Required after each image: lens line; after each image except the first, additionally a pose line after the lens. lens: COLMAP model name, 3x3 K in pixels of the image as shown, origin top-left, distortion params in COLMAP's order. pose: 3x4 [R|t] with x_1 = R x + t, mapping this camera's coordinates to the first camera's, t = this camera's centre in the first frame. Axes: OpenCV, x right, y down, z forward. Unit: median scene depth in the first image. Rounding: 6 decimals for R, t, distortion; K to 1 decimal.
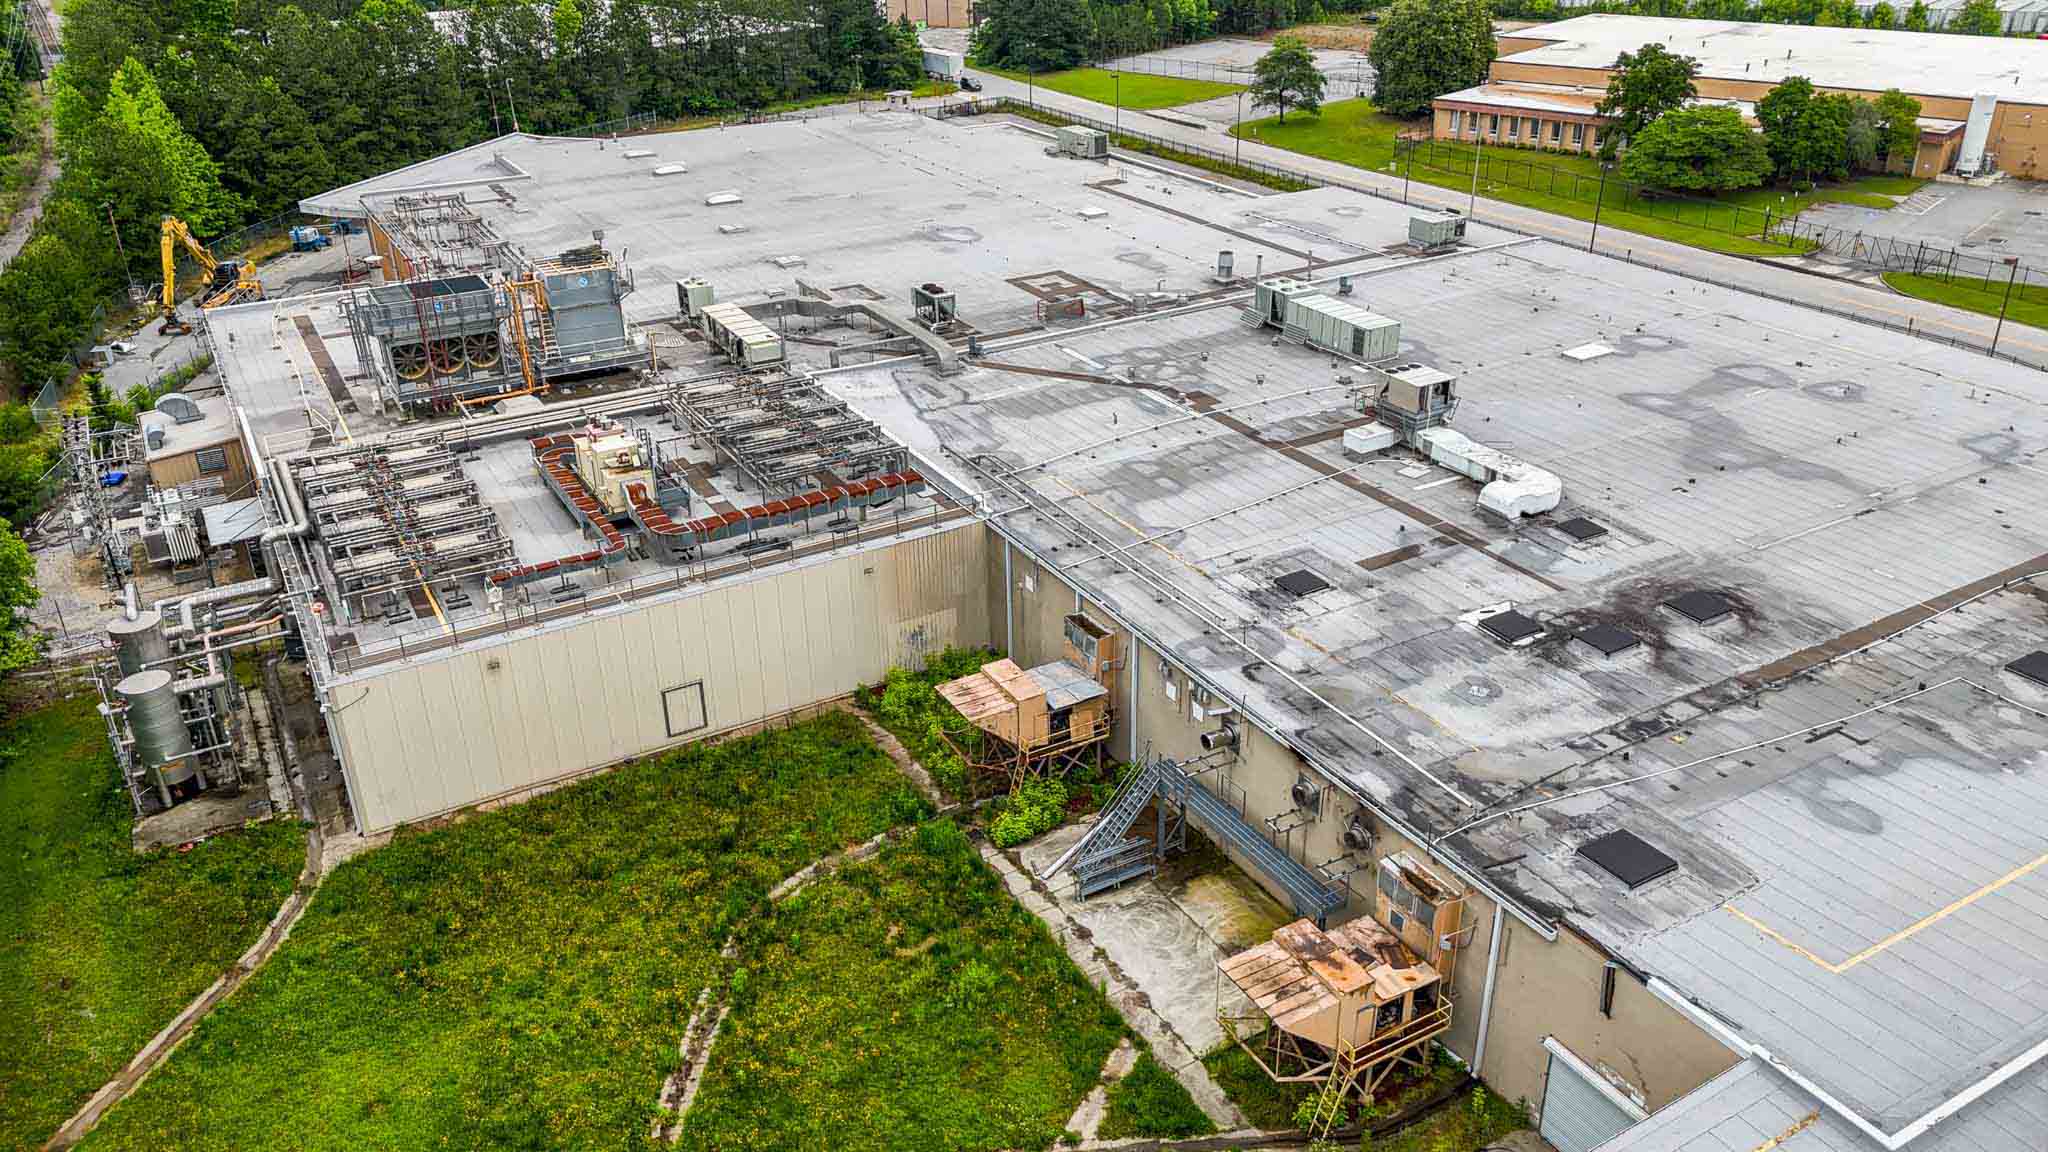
lens RADIAL K [[1513.3, 0, 1051.9], [0, 1513.3, 580.7], [0, 0, 1]] dist [0.096004, -0.104893]
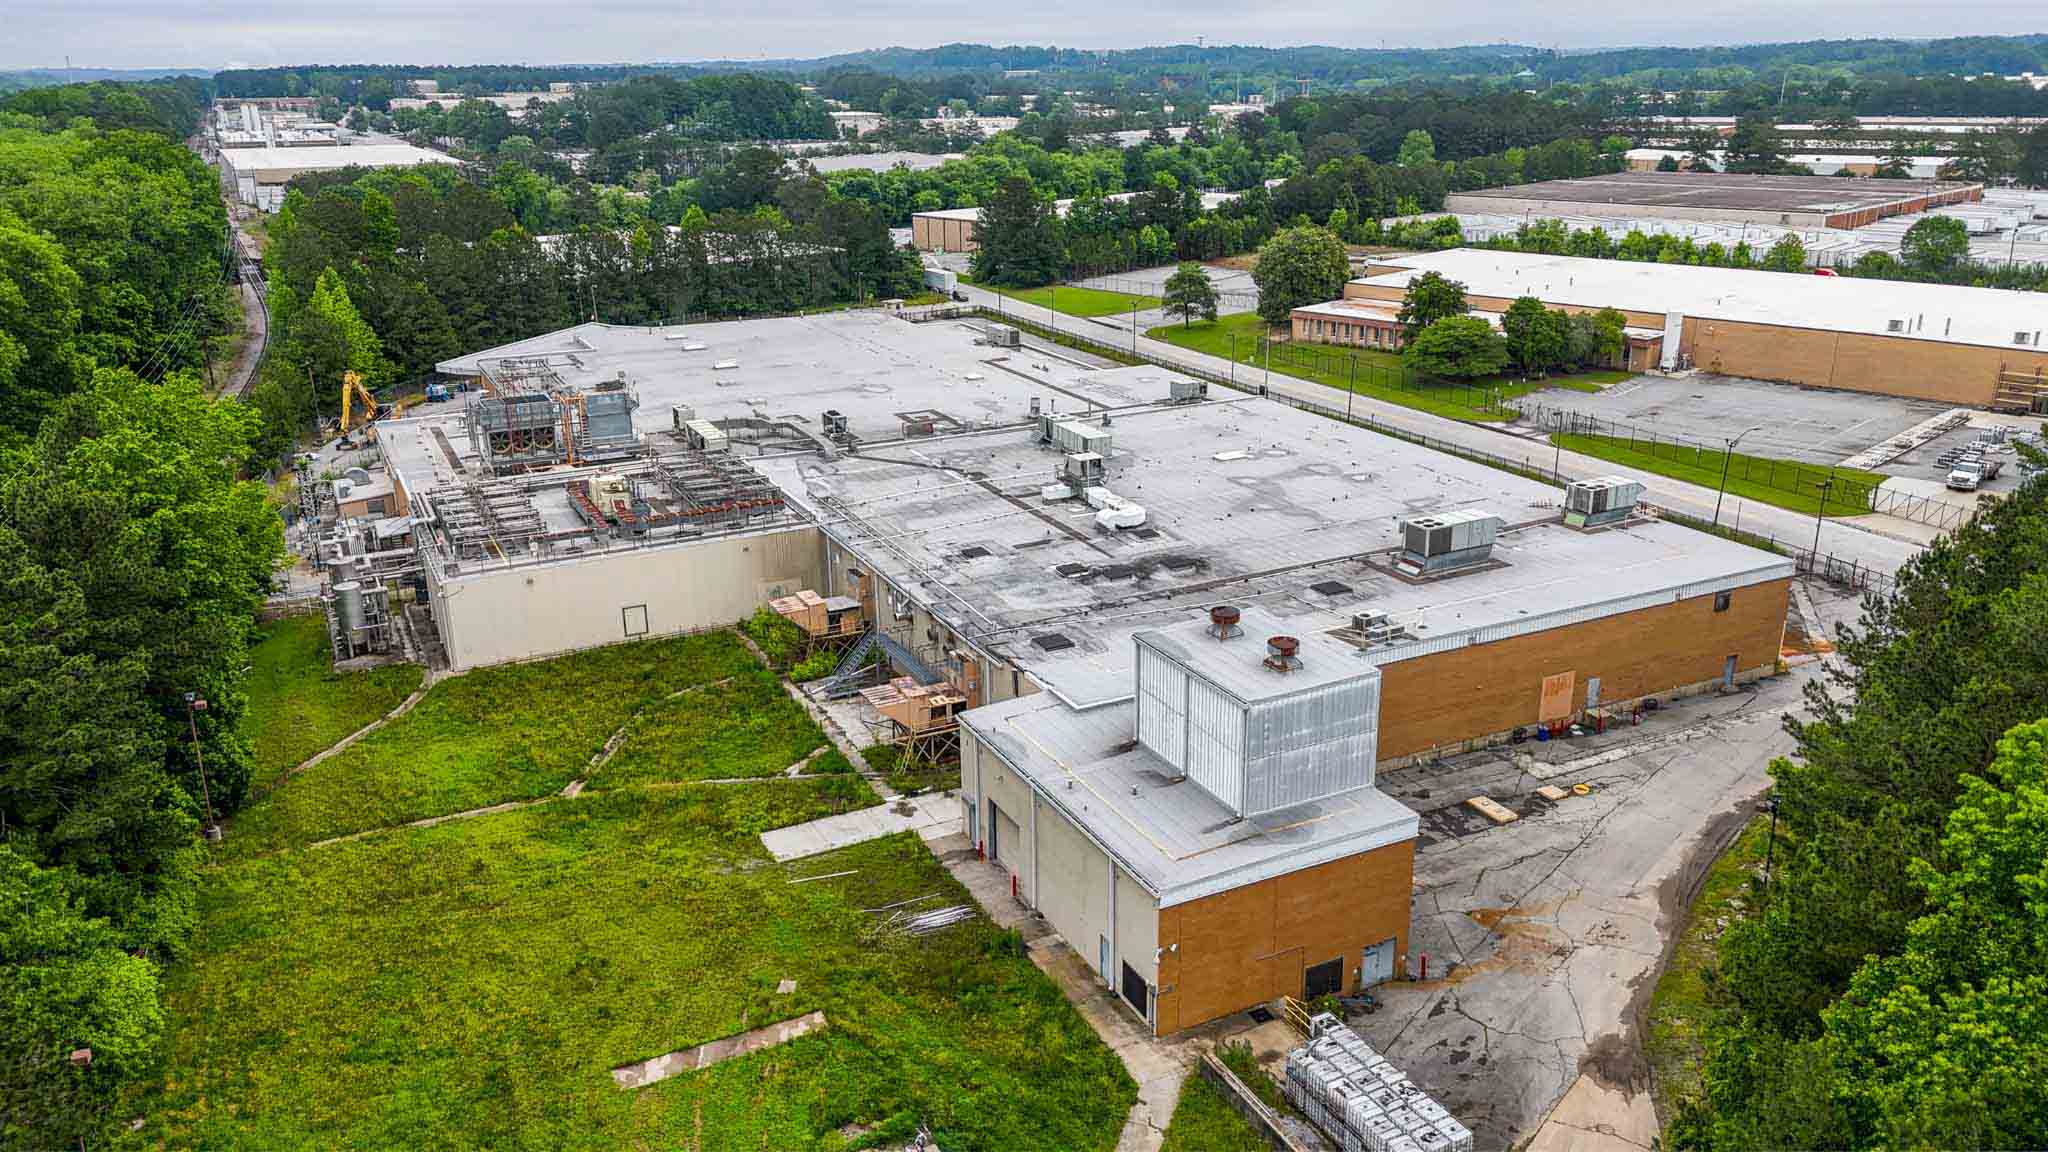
lens RADIAL K [[1439.9, 0, 1024.0], [0, 1439.9, 576.0], [0, 0, 1]] dist [0.175619, -0.389431]
pose [[0.998316, 0.023587, -0.053003, 0.216838], [-0.030134, 0.991531, -0.126329, 0.169072], [0.049574, 0.127713, 0.990571, -0.481317]]
